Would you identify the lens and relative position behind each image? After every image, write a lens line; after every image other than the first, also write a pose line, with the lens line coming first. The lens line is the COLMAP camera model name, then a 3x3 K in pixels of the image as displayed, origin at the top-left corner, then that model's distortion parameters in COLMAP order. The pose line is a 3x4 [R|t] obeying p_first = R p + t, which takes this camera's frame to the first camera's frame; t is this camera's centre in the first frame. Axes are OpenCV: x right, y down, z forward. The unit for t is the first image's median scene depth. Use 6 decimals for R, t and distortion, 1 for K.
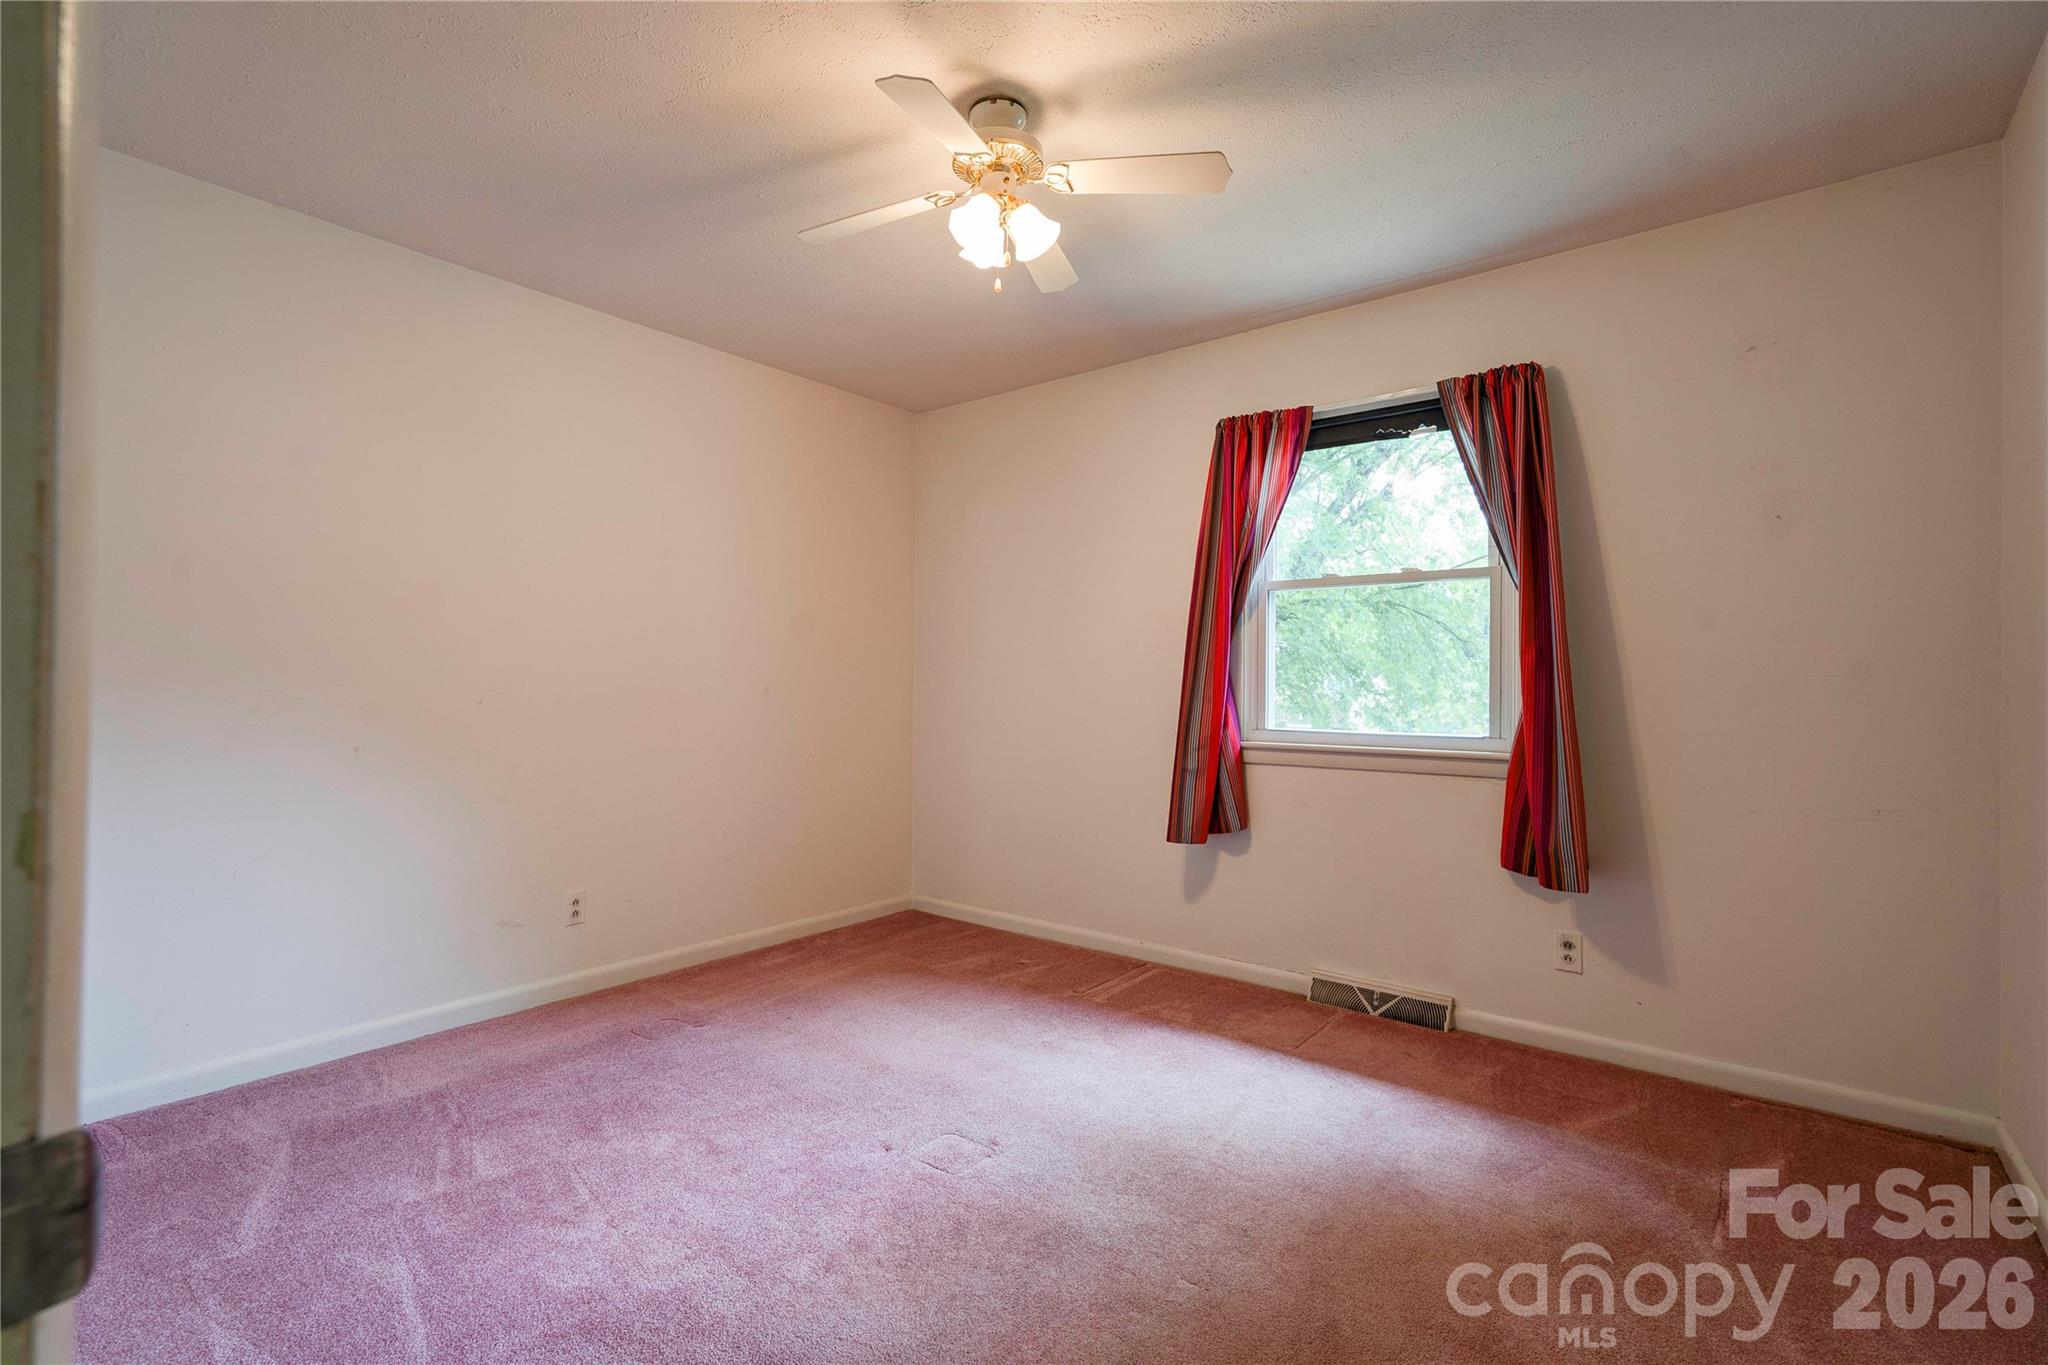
lens RADIAL K [[822.5, 0, 1012.2], [0, 822.5, 688.2], [0, 0, 1]] dist [0.002757, 0.000773]
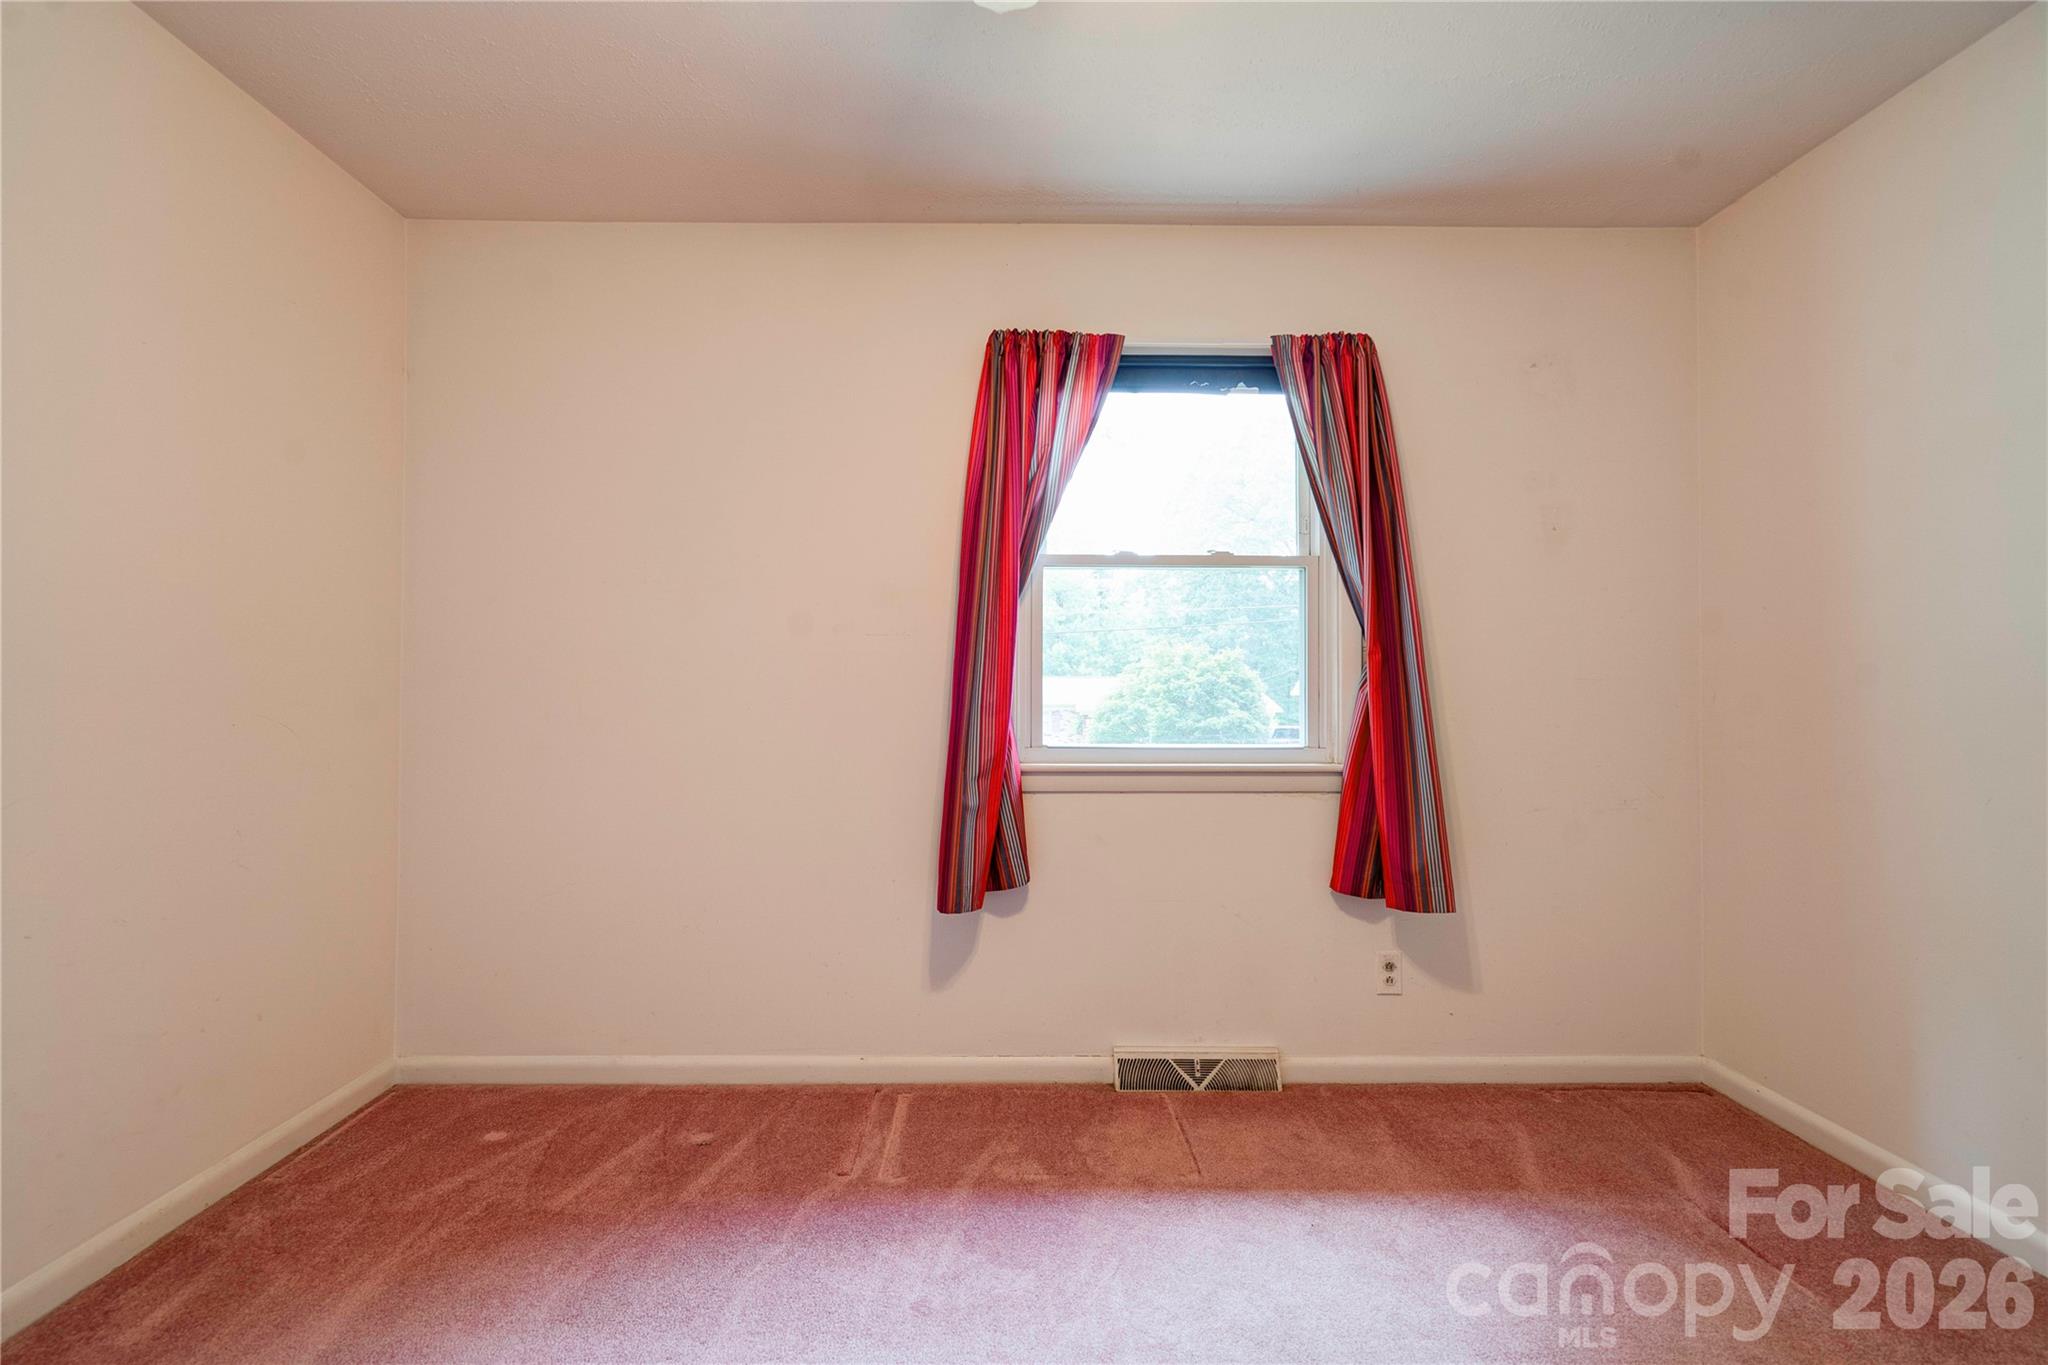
lens RADIAL K [[908.8, 0, 1035.3], [0, 908.8, 688.7], [0, 0, 1]] dist [0.004474, 0.003132]
pose [[0.798505, -0.002435, 0.601983, -0.233597], [0.004725, 0.999986, -0.002222, -0.002718], [-0.601969, 0.004618, 0.798506, 0.362682]]
